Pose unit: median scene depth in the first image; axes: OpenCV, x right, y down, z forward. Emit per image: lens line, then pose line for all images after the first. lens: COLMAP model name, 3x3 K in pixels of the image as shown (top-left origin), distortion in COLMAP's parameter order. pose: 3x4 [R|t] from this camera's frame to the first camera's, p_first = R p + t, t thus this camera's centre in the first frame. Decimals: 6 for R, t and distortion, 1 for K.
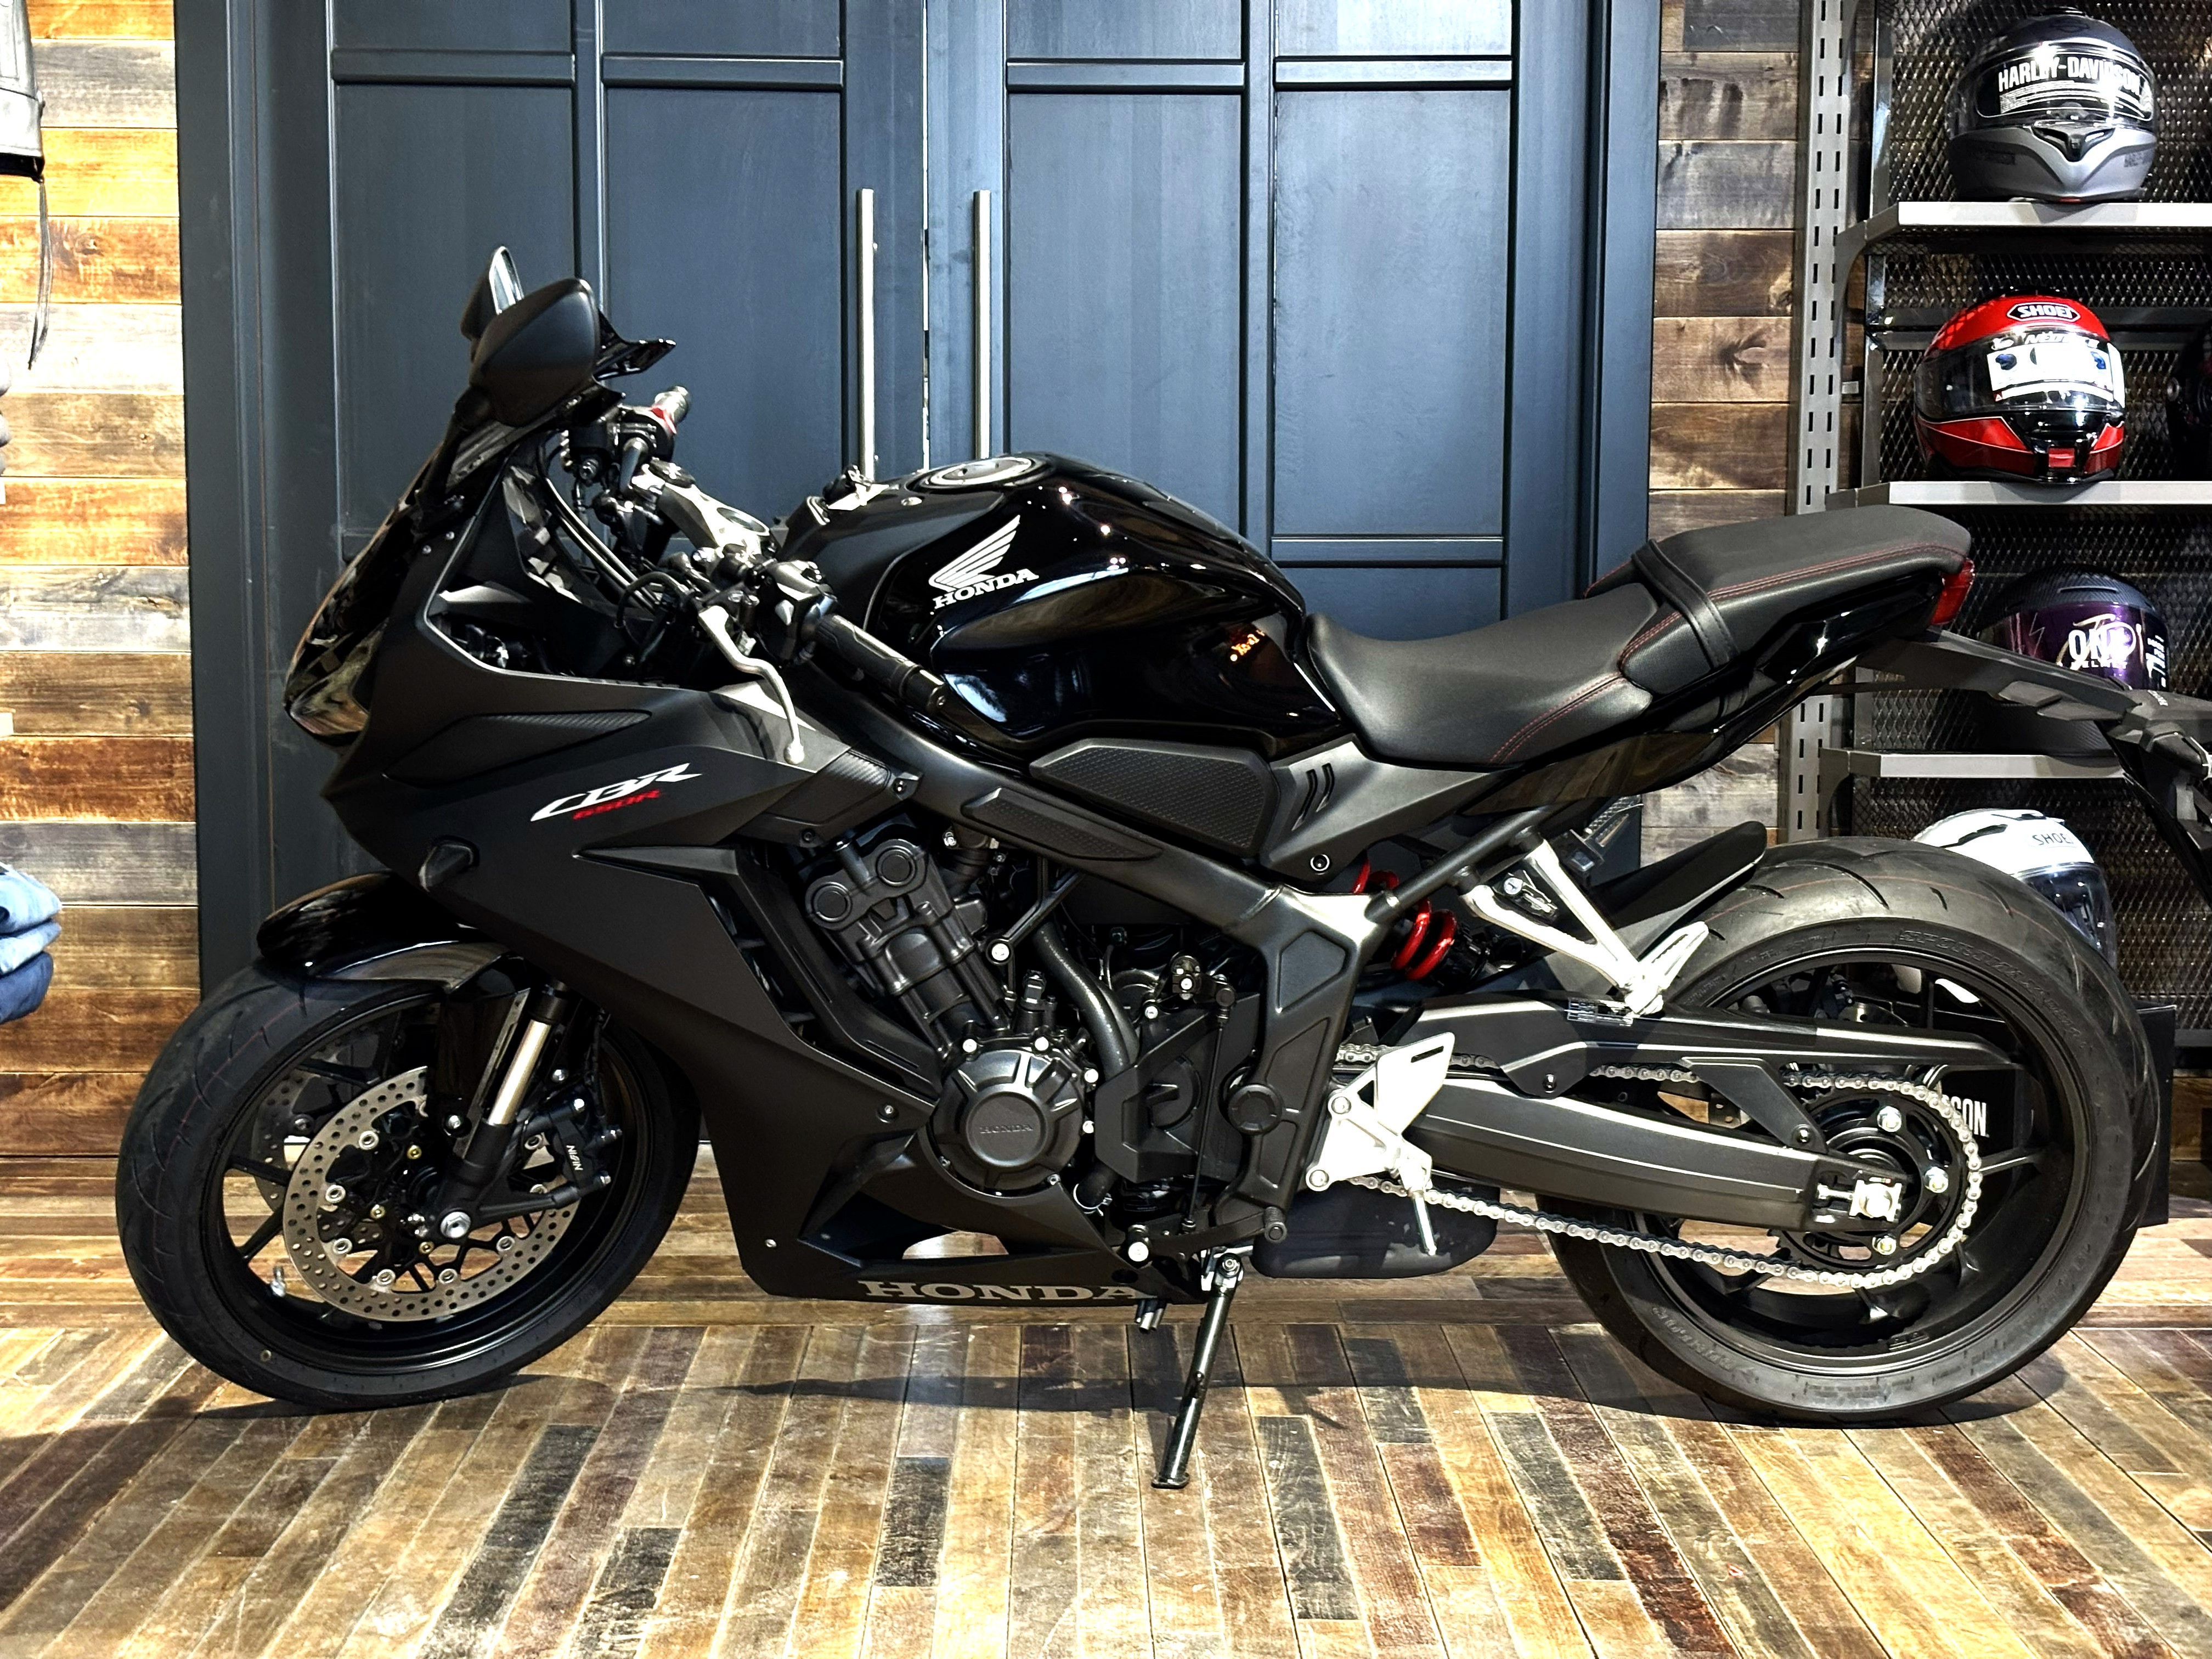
lens RADIAL K [[3350.9, 0, 1087.6], [0, 3350.9, 841.0], [0, 0, 1]] dist [0.242692, -0.913775]
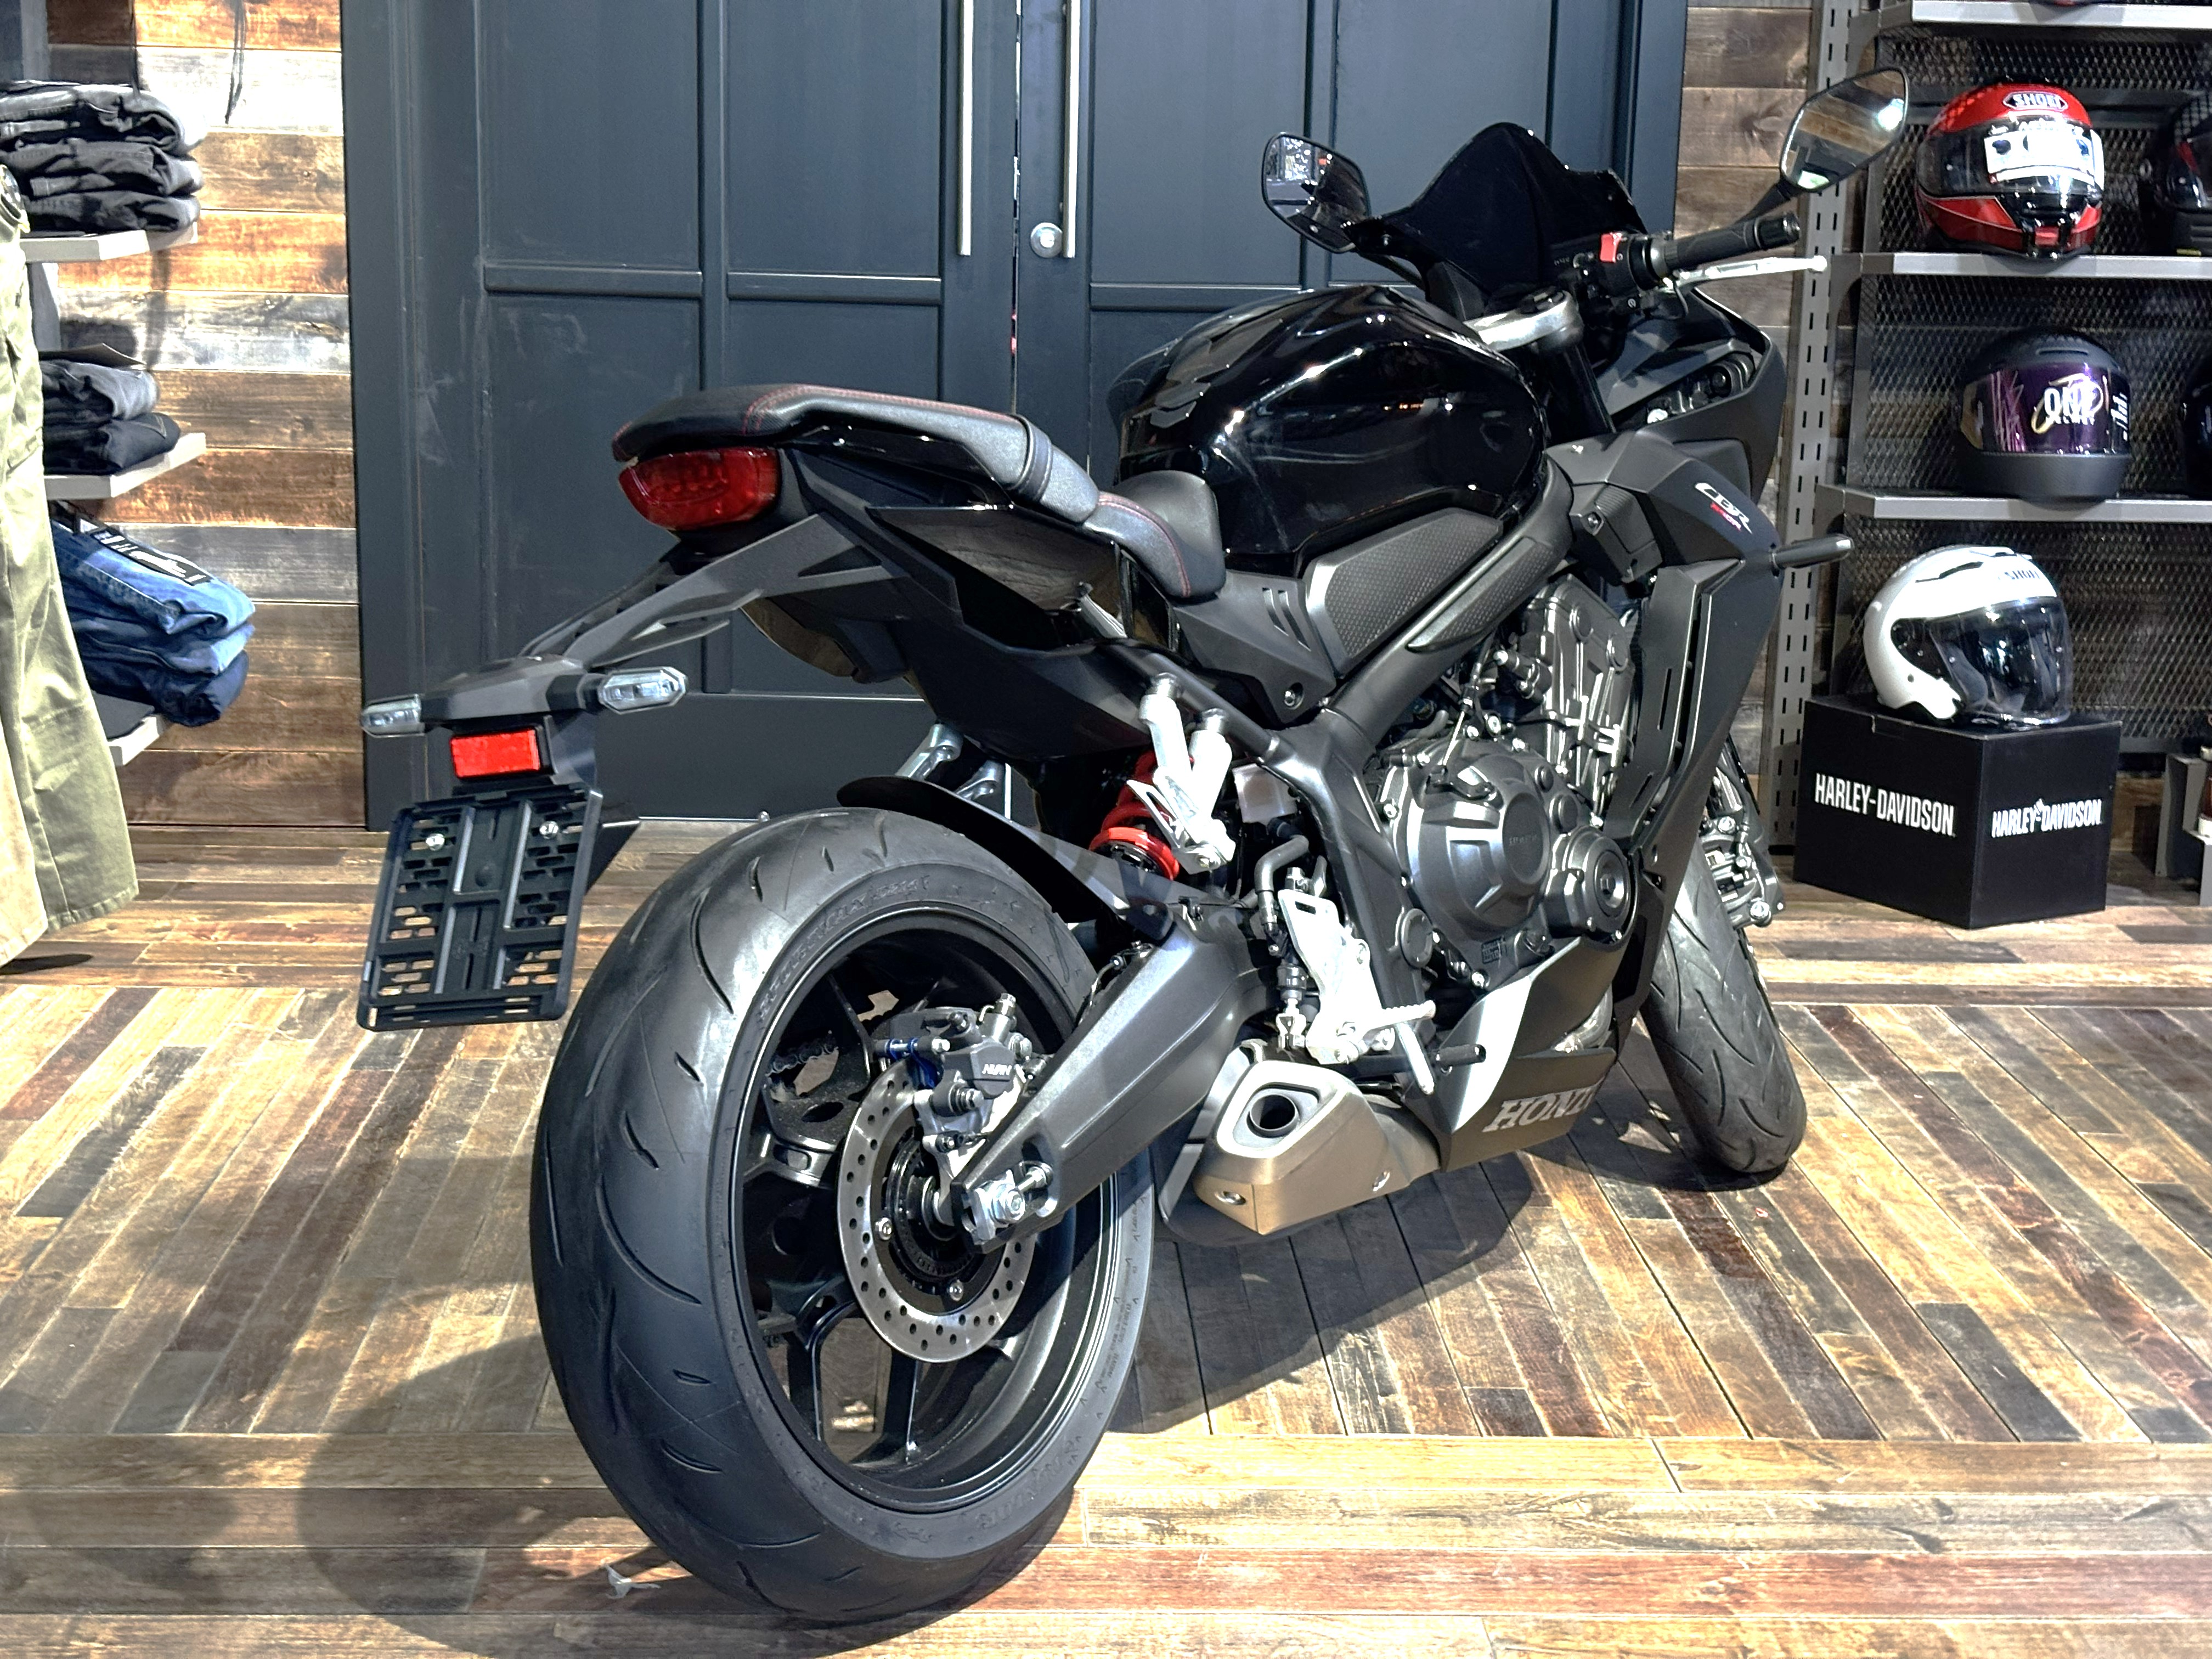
lens RADIAL K [[3337.9, 0, 1106.0], [0, 3337.9, 829.5], [0, 0, 1]] dist [0.261864, -0.999546]
pose [[0.999372, 0.012023, 0.033324, -0.057487], [-0.015550, 0.994062, 0.107701, -0.032500], [-0.031831, -0.108151, 0.993625, -0.121704]]
